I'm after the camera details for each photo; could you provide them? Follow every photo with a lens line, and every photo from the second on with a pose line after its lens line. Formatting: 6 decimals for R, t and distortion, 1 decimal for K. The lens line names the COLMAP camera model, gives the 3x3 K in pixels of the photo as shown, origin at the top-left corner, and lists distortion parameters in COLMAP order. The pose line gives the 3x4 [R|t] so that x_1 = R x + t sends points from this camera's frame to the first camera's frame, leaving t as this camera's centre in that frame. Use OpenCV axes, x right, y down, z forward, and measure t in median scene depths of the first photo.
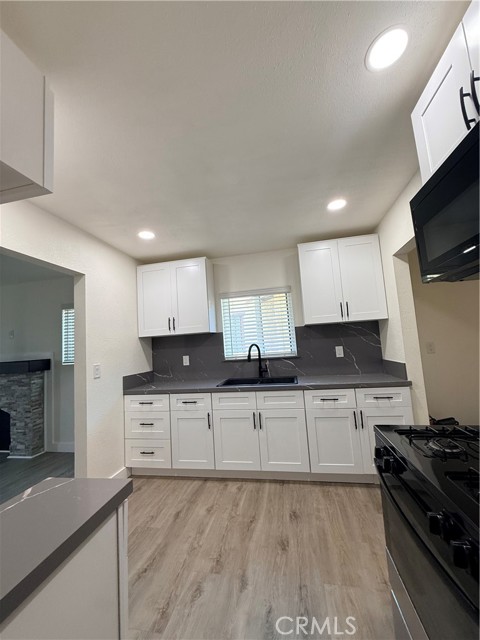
lens RADIAL K [[262.6, 0, 240.5], [0, 262.6, 323.2], [0, 0, 1]] dist [0.000310, 0.000198]
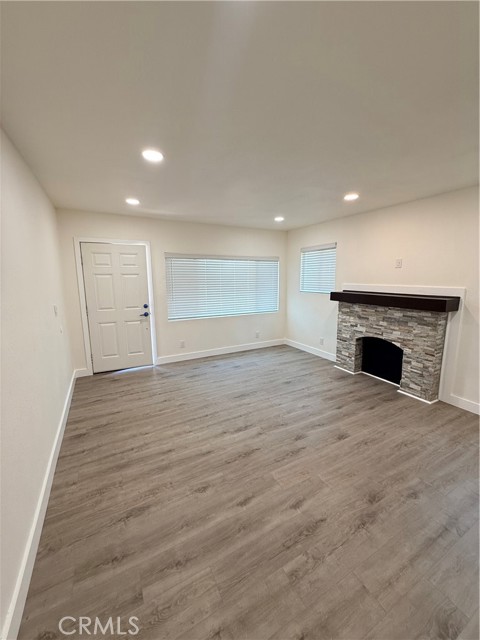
lens RADIAL K [[256.9, 0, 239.2], [0, 256.9, 317.3], [0, 0, 1]] dist [0.000250, 0.000248]
pose [[0.636484, 0.184379, -0.748927, -0.582611], [0.039453, 0.961953, 0.270353, -0.041129], [0.770280, -0.201623, 0.604994, 0.010086]]
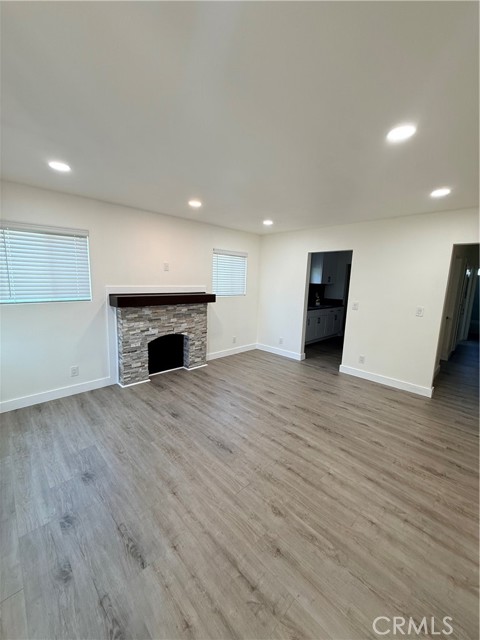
lens RADIAL K [[256.9, 0, 239.2], [0, 256.9, 317.3], [0, 0, 1]] dist [0.000250, 0.000248]
pose [[0.554354, -0.043802, 0.831128, -1.721409], [-0.145479, 0.978140, 0.148583, 0.051316], [-0.819468, -0.203279, 0.535863, 0.201107]]
